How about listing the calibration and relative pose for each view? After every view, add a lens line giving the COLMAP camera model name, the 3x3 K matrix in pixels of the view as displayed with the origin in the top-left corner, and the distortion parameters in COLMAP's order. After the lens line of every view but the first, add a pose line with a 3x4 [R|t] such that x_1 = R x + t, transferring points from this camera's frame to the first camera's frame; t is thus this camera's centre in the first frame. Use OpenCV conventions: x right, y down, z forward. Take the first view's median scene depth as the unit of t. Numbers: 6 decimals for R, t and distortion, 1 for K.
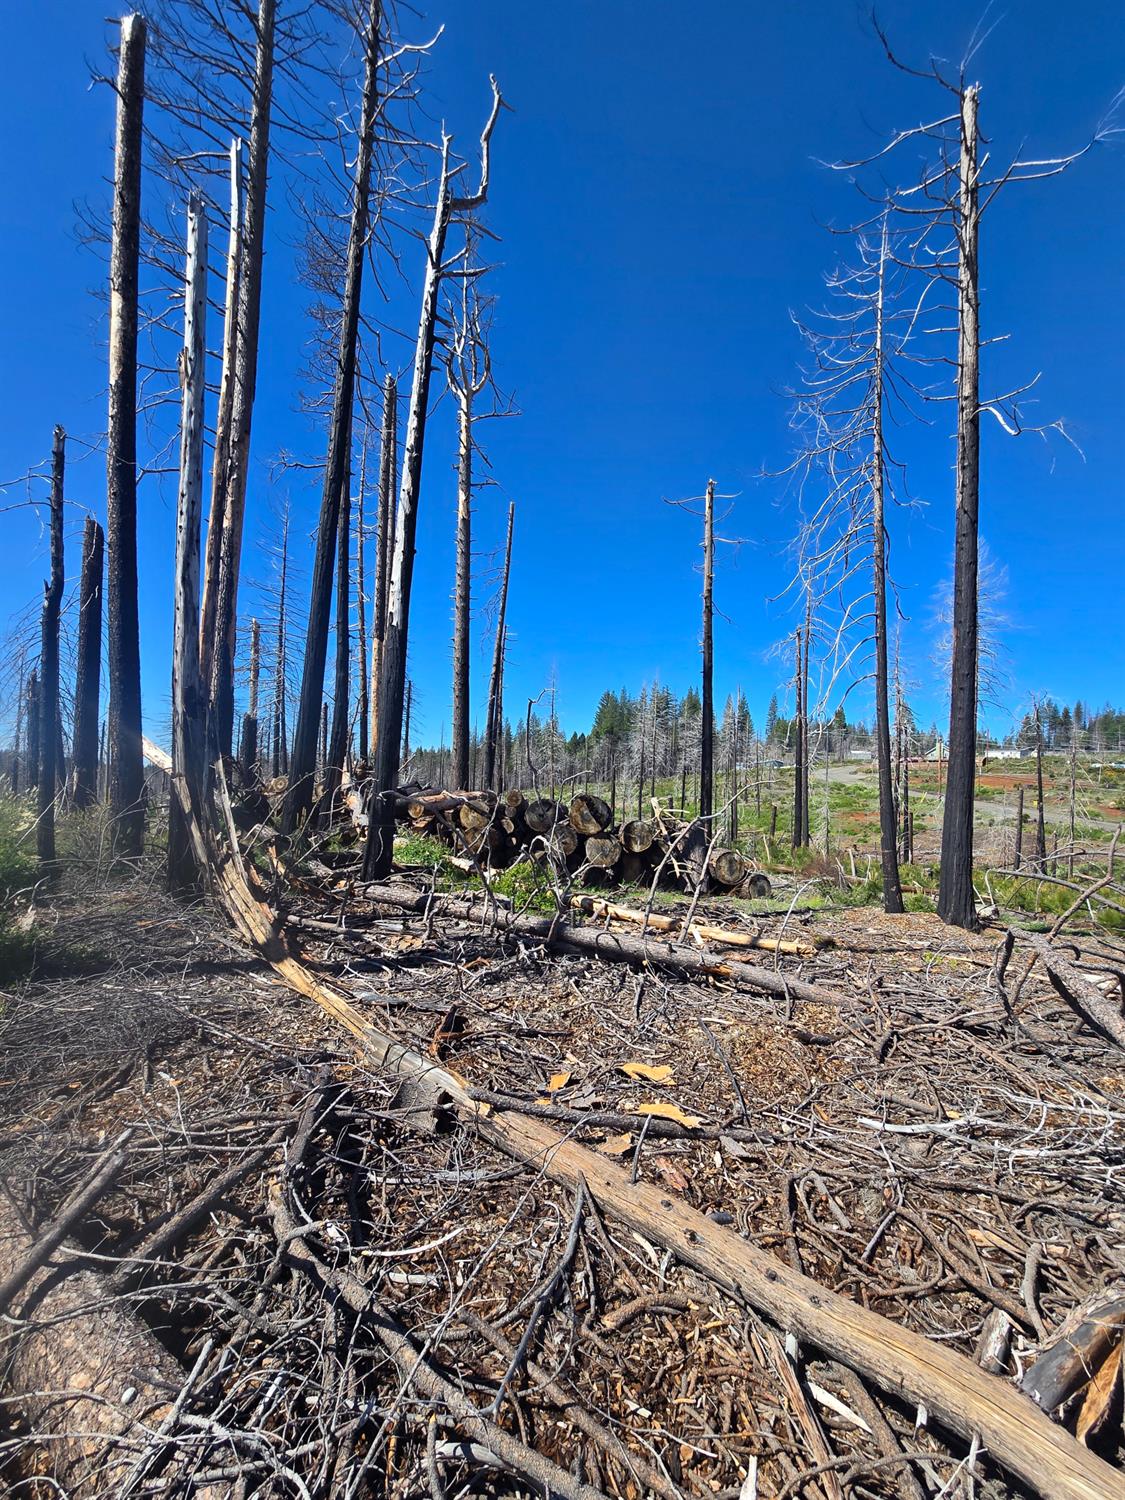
lens RADIAL K [[616.9, 0, 563.9], [0, 616.9, 763.9], [0, 0, 1]] dist [-0.005476, 0.000843]
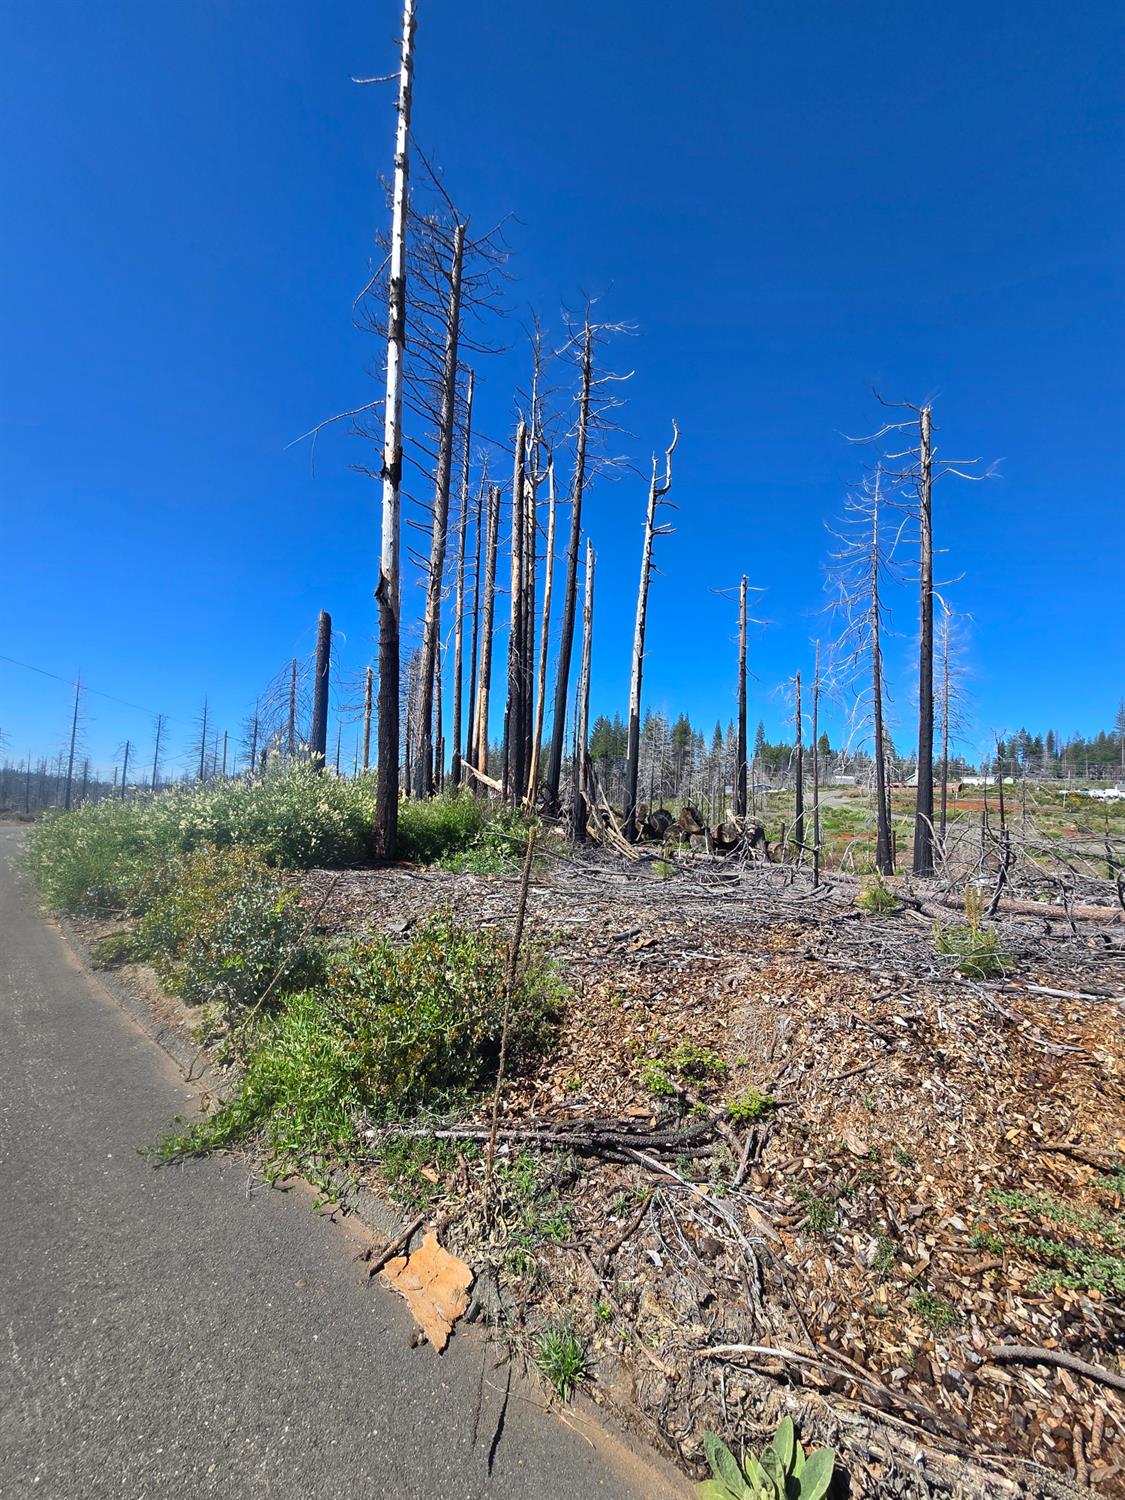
lens RADIAL K [[628.4, 0, 558.8], [0, 628.4, 765.0], [0, 0, 1]] dist [-0.004009, 0.003407]
pose [[0.999629, 0.008960, 0.025726, -0.195898], [-0.008080, 0.999385, -0.034113, 0.000691], [-0.026016, 0.033893, 0.999087, -0.338105]]
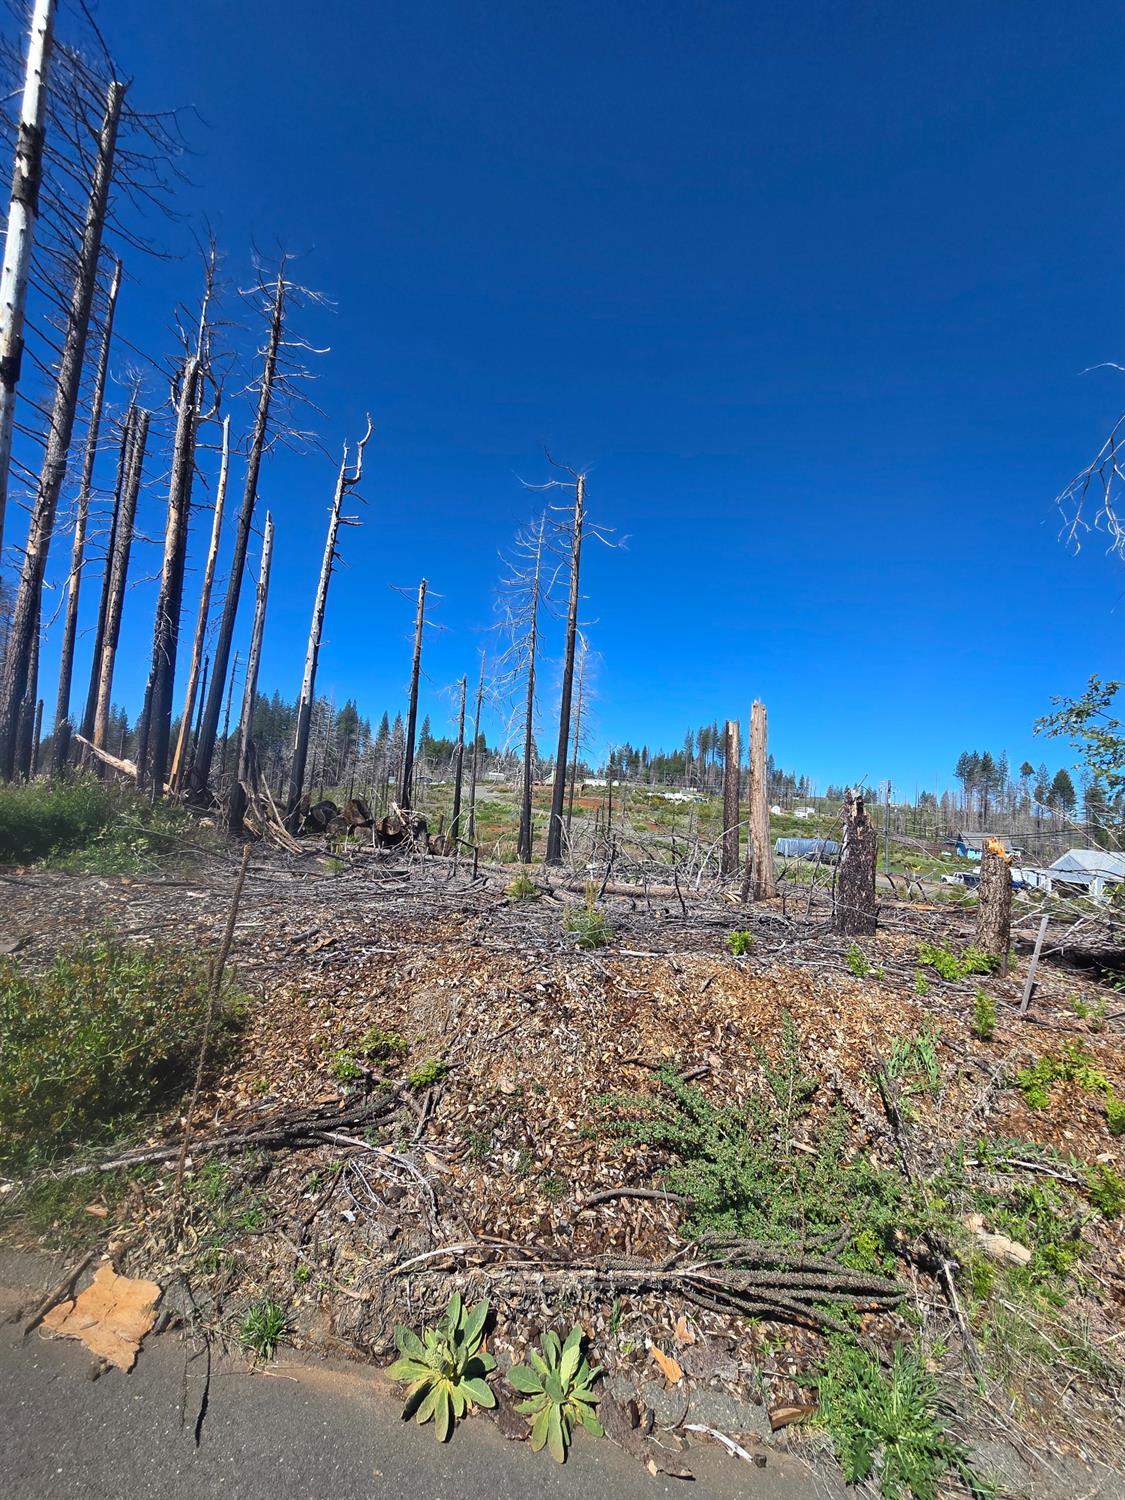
lens RADIAL K [[616.9, 0, 563.9], [0, 616.9, 763.9], [0, 0, 1]] dist [-0.005476, 0.000843]
pose [[0.843687, 0.069286, 0.532345, -0.208889], [-0.057775, 0.997596, -0.038276, -0.005615], [-0.533717, 0.001537, 0.845662, -0.352835]]
